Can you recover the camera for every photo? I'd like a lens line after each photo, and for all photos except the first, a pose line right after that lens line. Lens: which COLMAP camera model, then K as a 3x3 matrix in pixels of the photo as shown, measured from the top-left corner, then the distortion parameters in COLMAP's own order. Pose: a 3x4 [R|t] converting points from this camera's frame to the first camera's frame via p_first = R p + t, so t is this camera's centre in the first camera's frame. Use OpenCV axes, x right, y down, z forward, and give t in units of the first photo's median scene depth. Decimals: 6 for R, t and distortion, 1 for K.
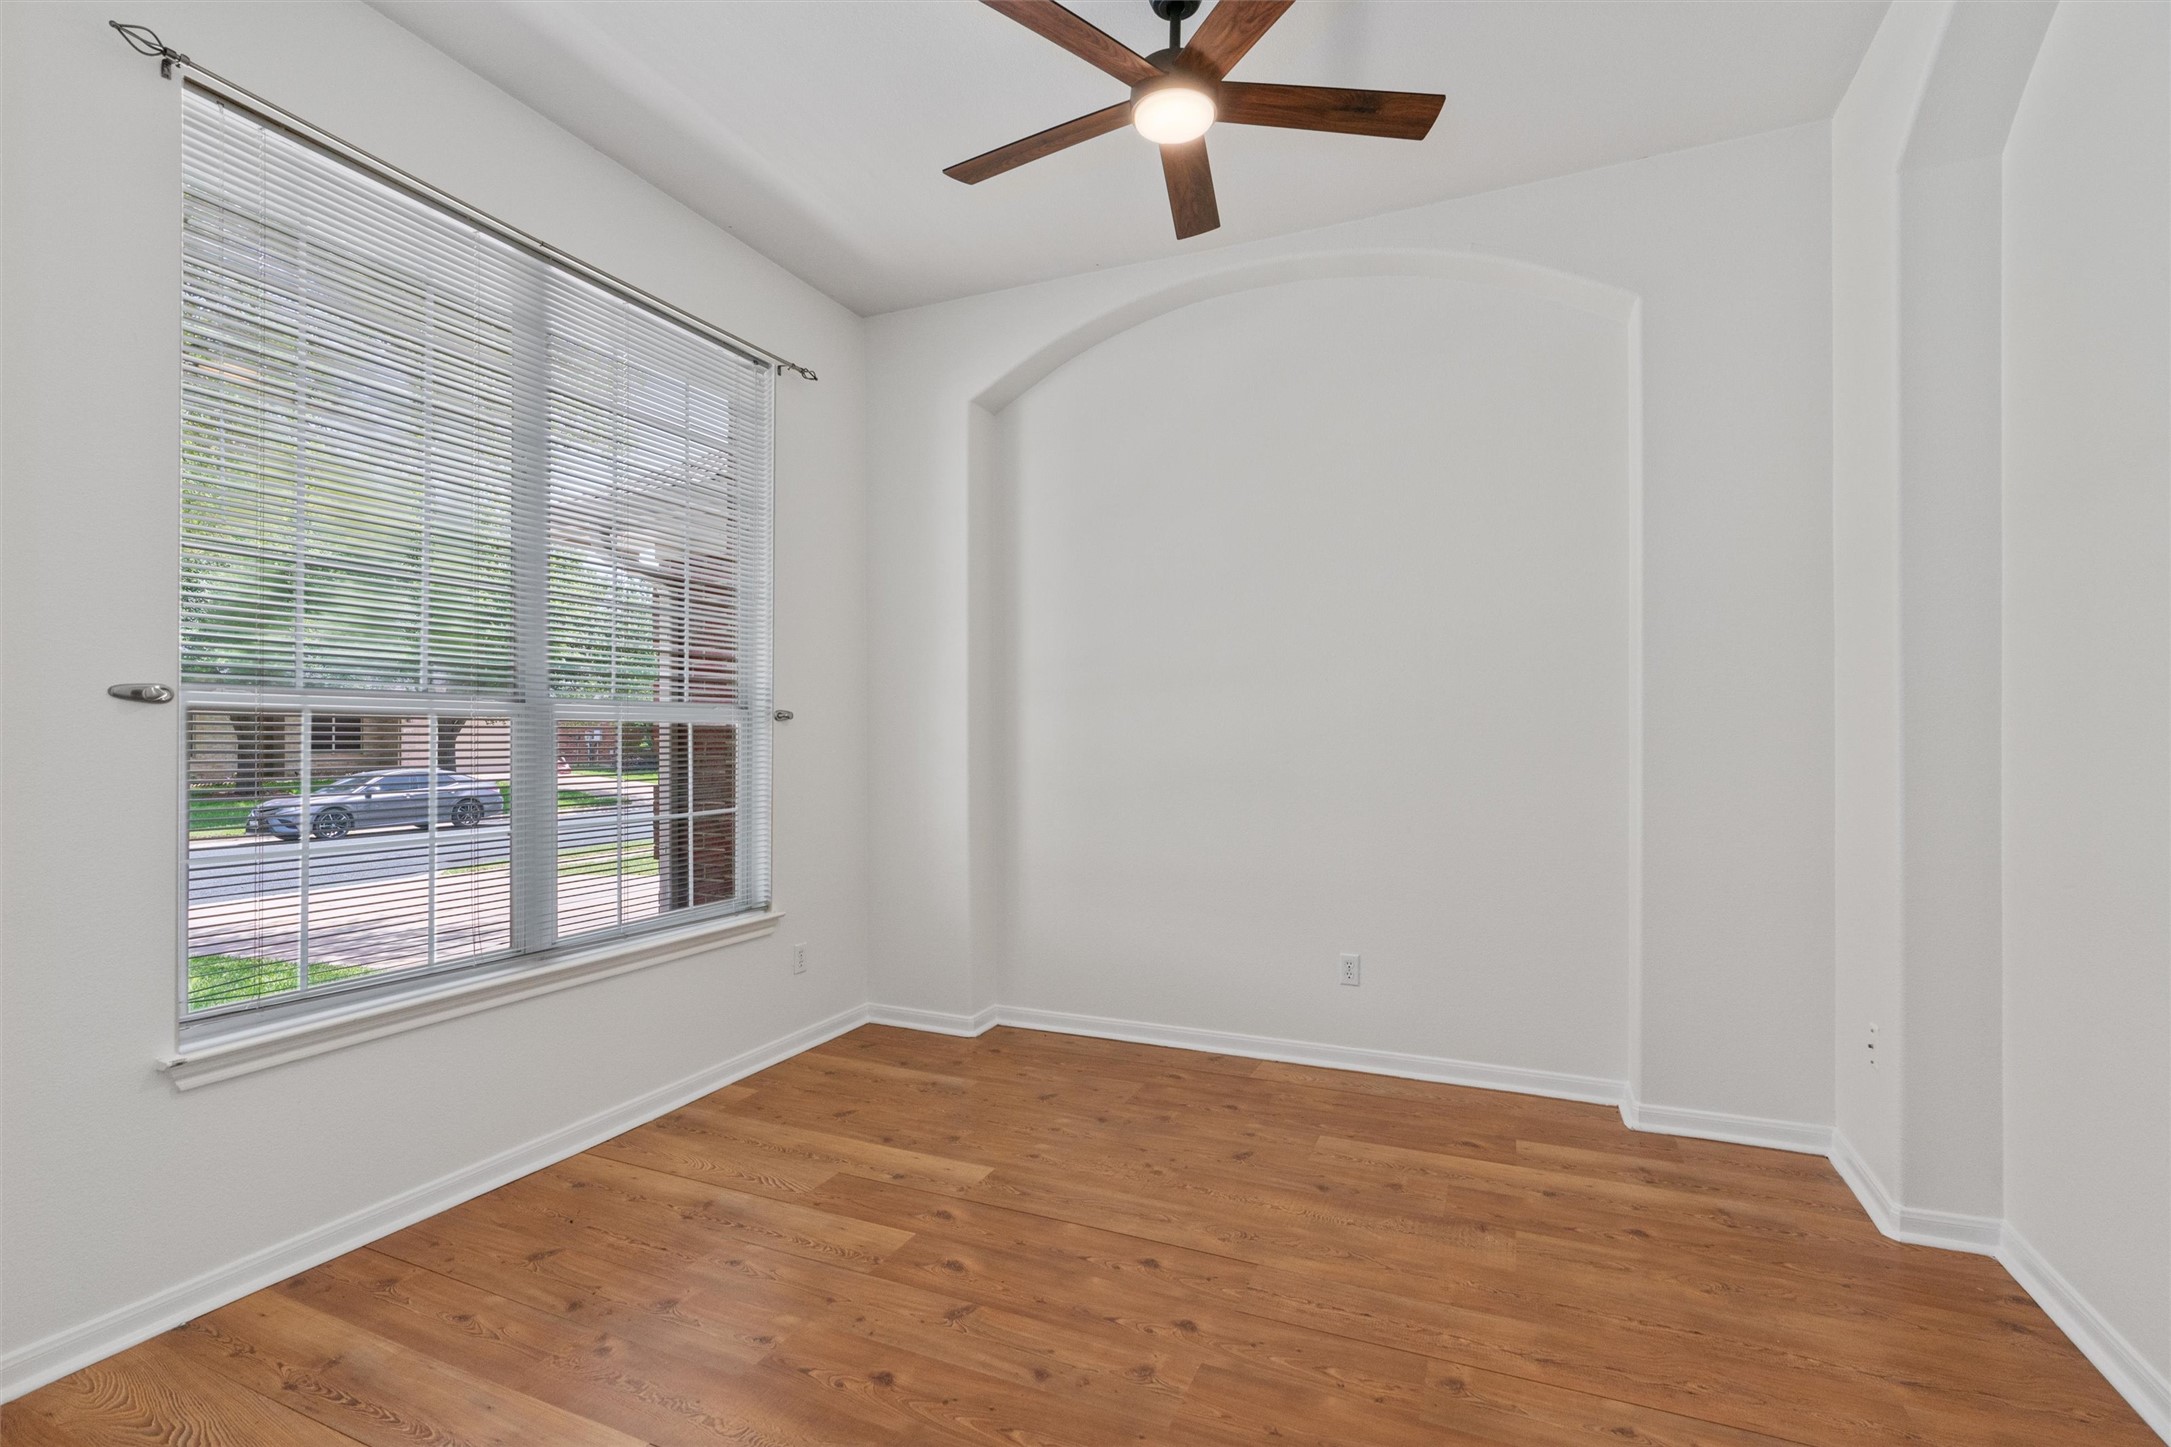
lens RADIAL K [[973.8, 0, 1085.7], [0, 973.8, 732.8], [0, 0, 1]] dist [-0.010096, 0.003926]
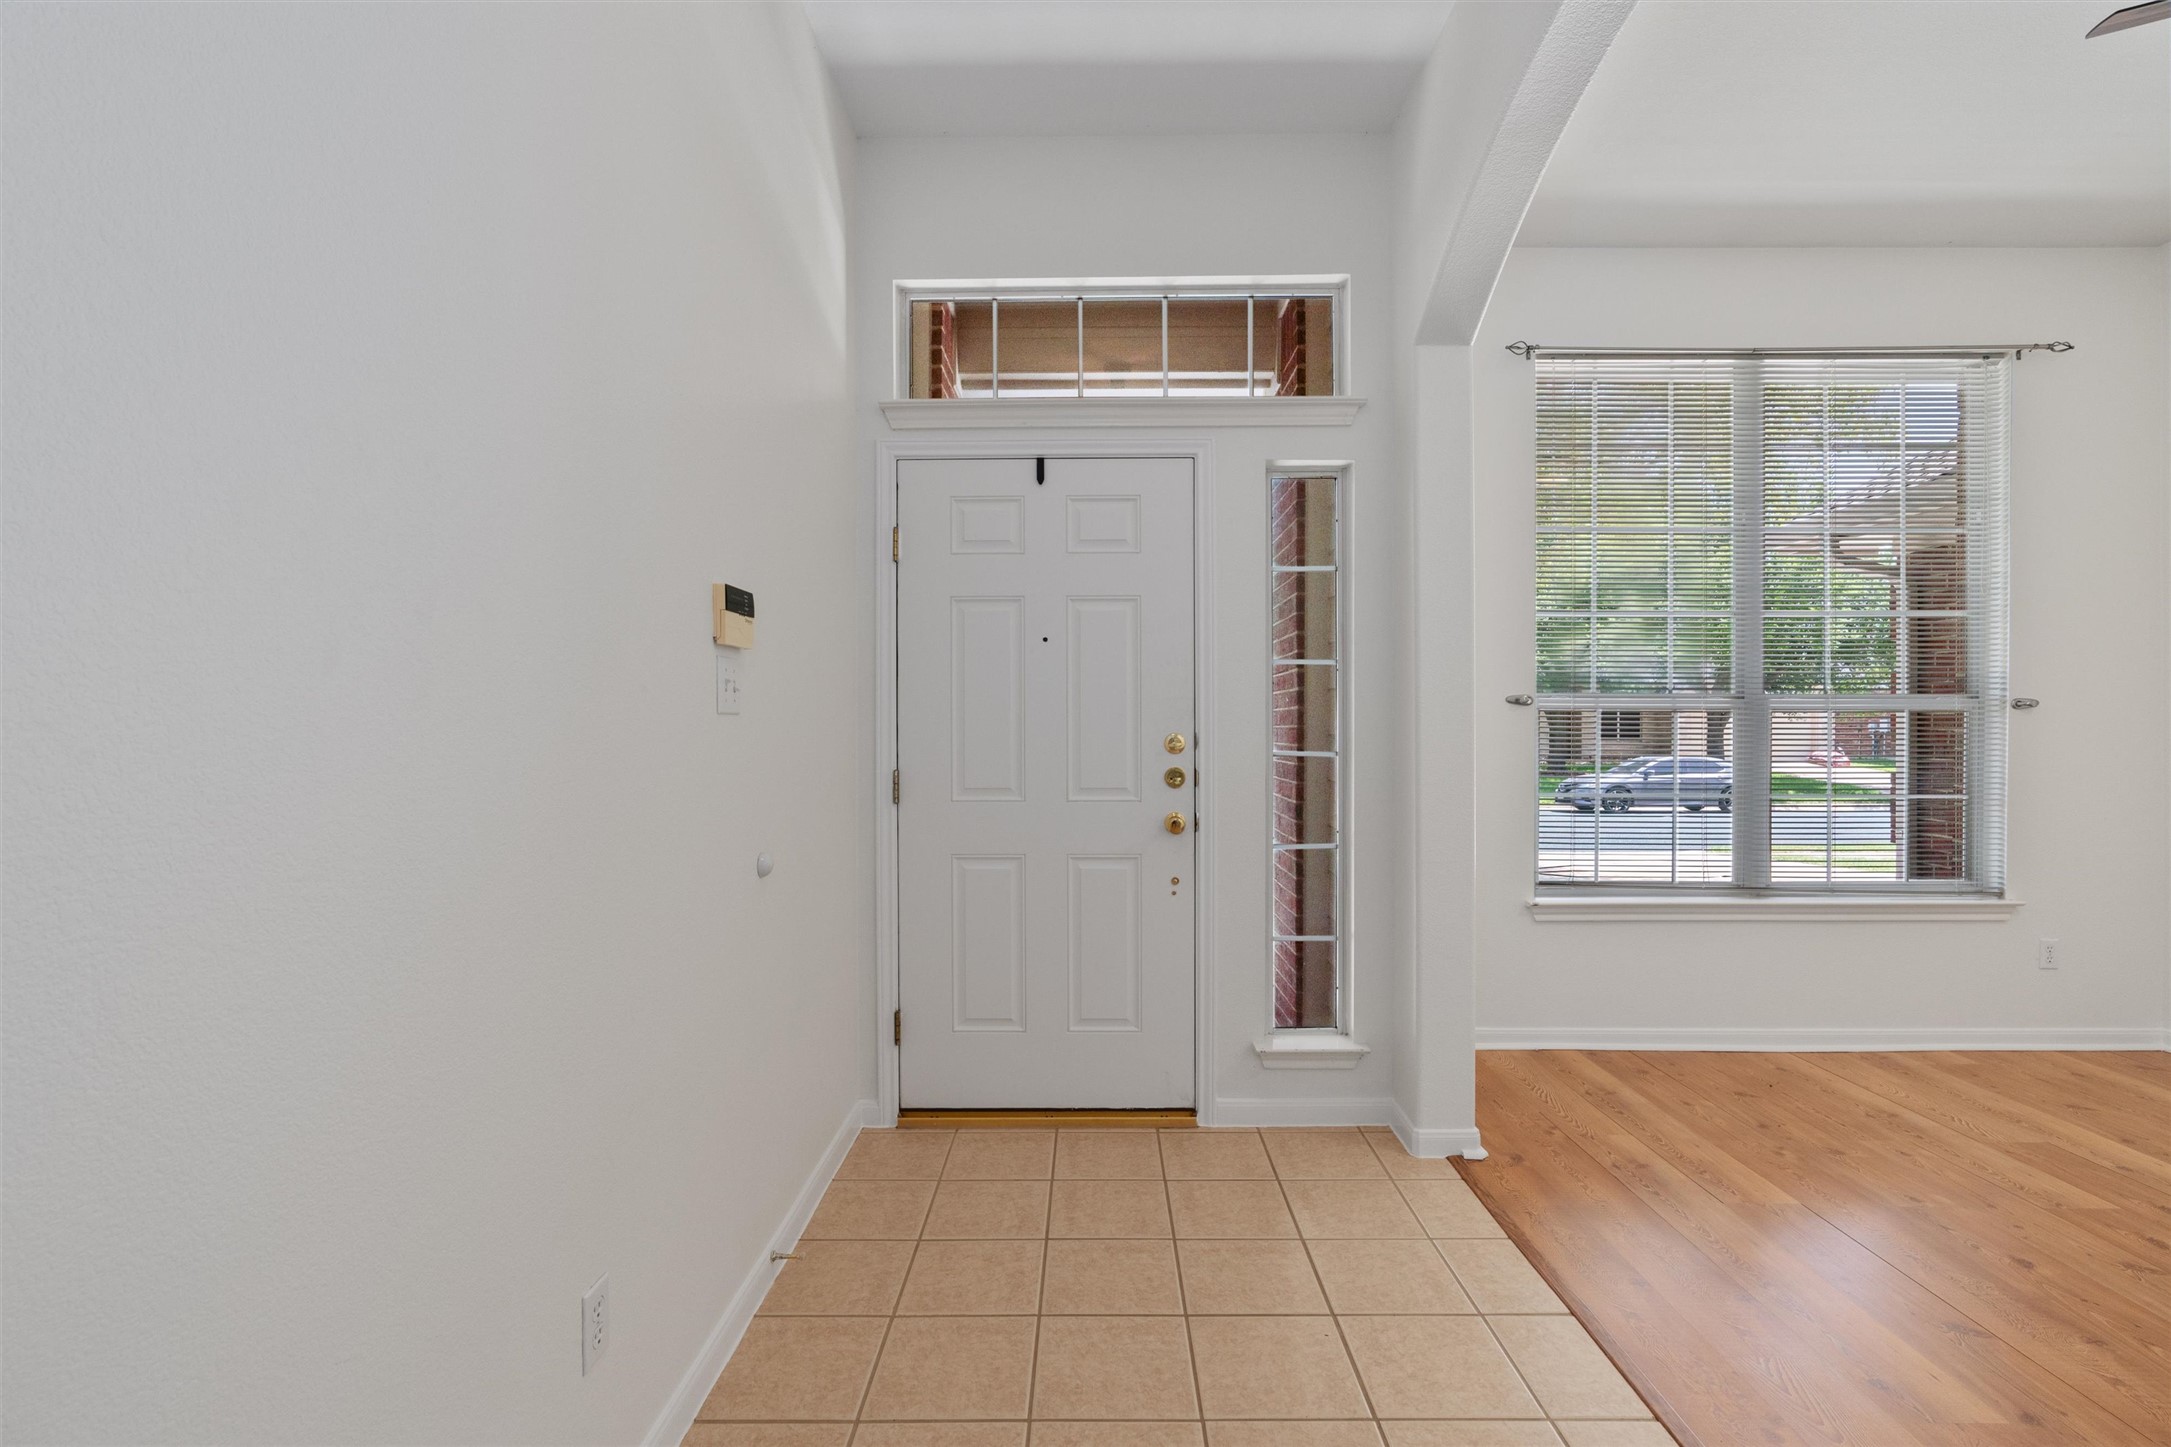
lens RADIAL K [[973.8, 0, 1087.9], [0, 973.8, 731.4], [0, 0, 1]] dist [-0.010096, 0.003926]
pose [[0.398140, 0.004320, -0.917315, 0.279597], [0.002389, 0.999981, 0.005746, 0.003841], [0.917322, -0.004479, 0.398122, -0.346613]]
